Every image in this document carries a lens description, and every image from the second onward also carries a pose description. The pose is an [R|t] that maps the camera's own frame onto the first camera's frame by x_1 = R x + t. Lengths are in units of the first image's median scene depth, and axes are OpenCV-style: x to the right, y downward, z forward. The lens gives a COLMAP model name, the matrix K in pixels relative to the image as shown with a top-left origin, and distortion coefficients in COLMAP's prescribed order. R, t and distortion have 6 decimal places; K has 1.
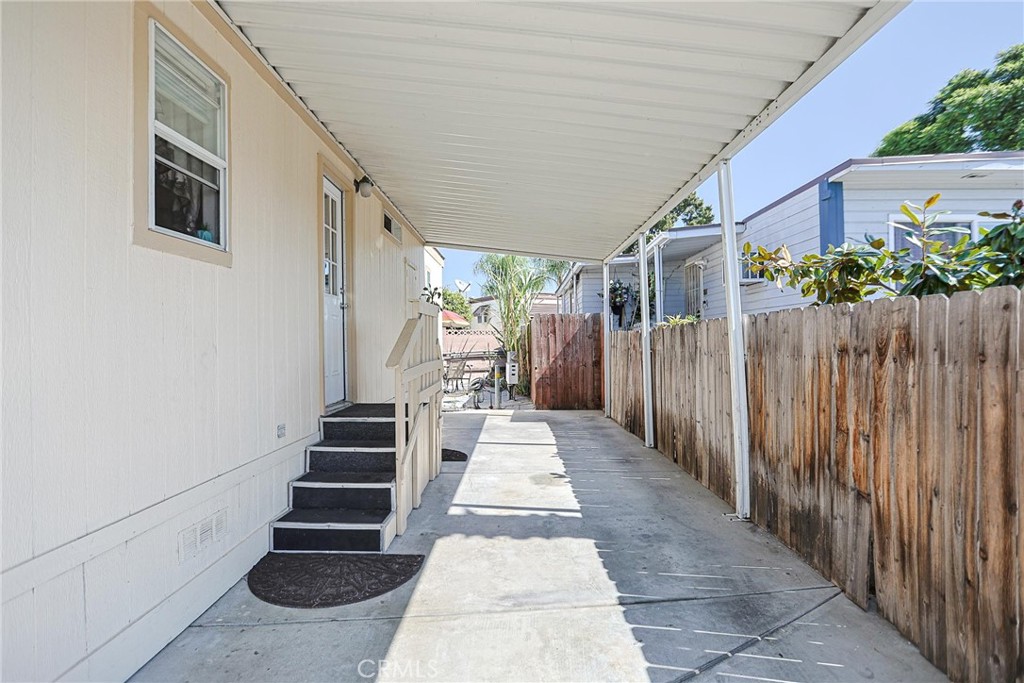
lens RADIAL K [[507.9, 0, 522.3], [0, 507.9, 339.2], [0, 0, 1]] dist [-0.052178, 0.007010]
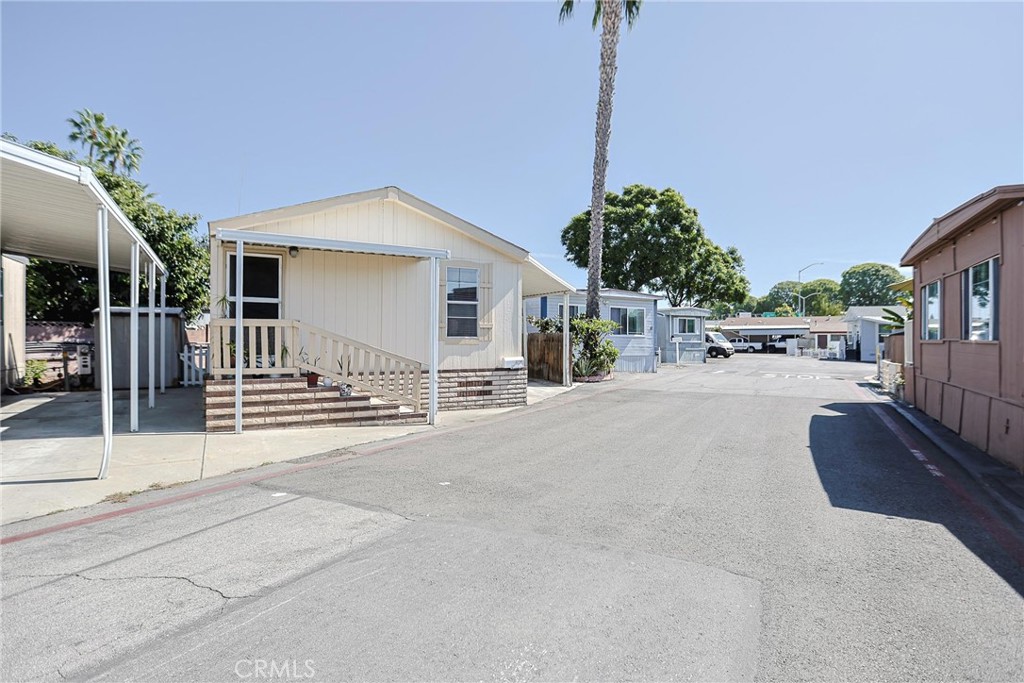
lens RADIAL K [[497.5, 0, 510.6], [0, 497.5, 341.5], [0, 0, 1]] dist [-0.060099, 0.019892]
pose [[0.876415, 0.013546, 0.481366, -1.501515], [-0.019778, 0.999773, 0.007875, -0.001440], [-0.481150, -0.016422, 0.876484, -2.335560]]
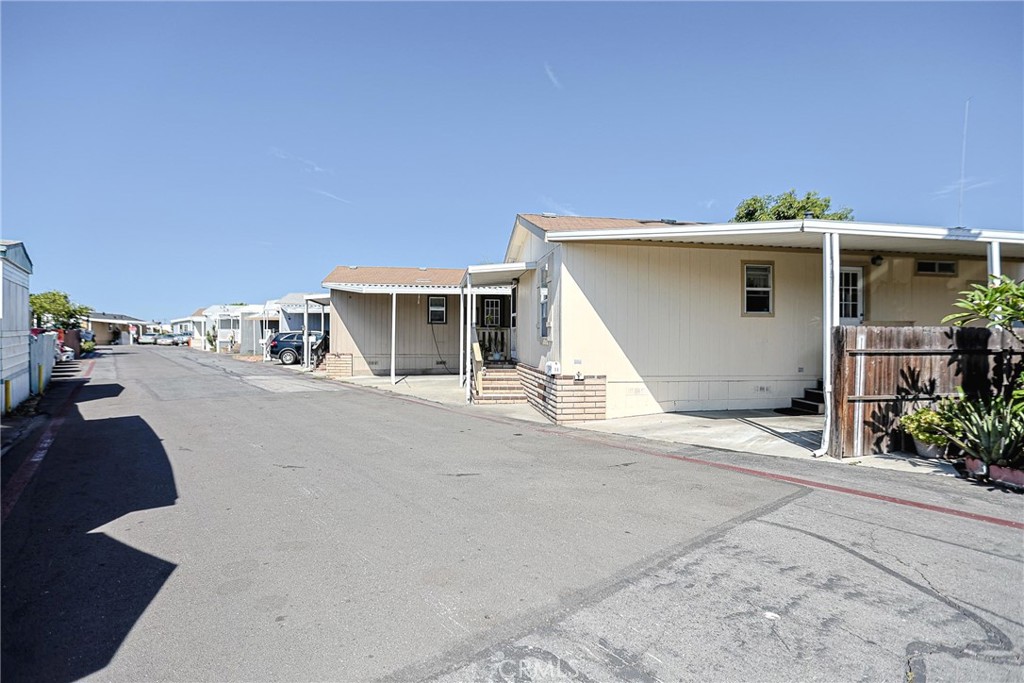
lens RADIAL K [[497.5, 0, 510.7], [0, 497.5, 344.1], [0, 0, 1]] dist [-0.060099, 0.019892]
pose [[0.140984, 0.026433, -0.989659, 1.462630], [-0.000564, 0.999645, 0.026619, -0.027300], [0.990012, -0.003195, 0.140949, -0.749628]]
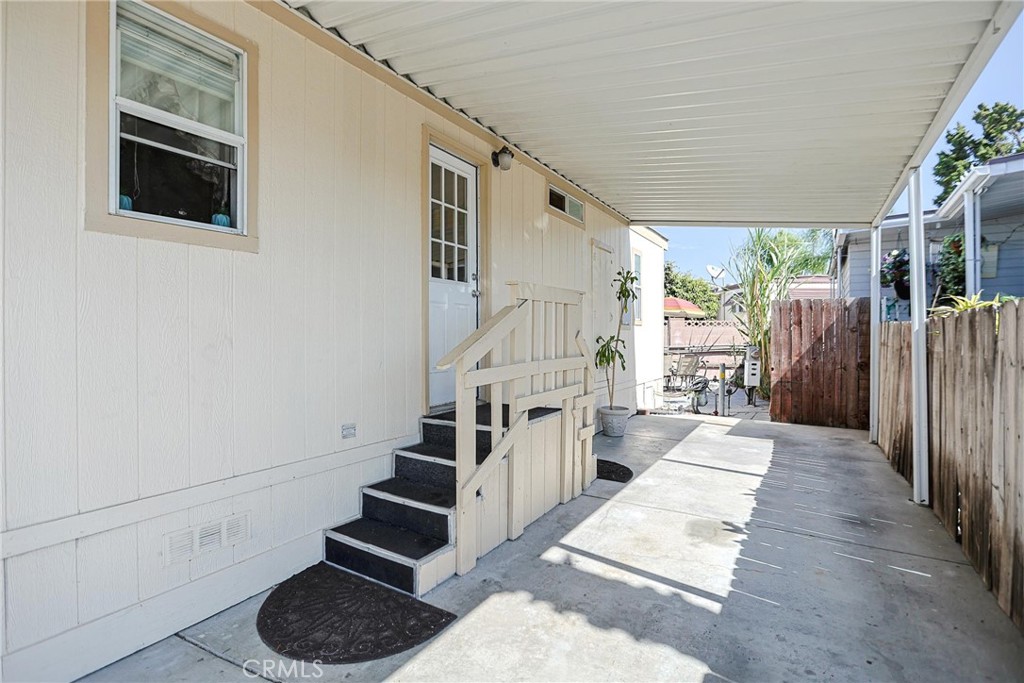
lens RADIAL K [[497.5, 0, 508.1], [0, 497.5, 343.8], [0, 0, 1]] dist [-0.060099, 0.019892]
pose [[0.846528, 0.021924, -0.531892, 0.170583], [-0.007276, 0.999535, 0.029620, -0.003373], [0.532294, -0.021204, 0.846294, 0.279362]]
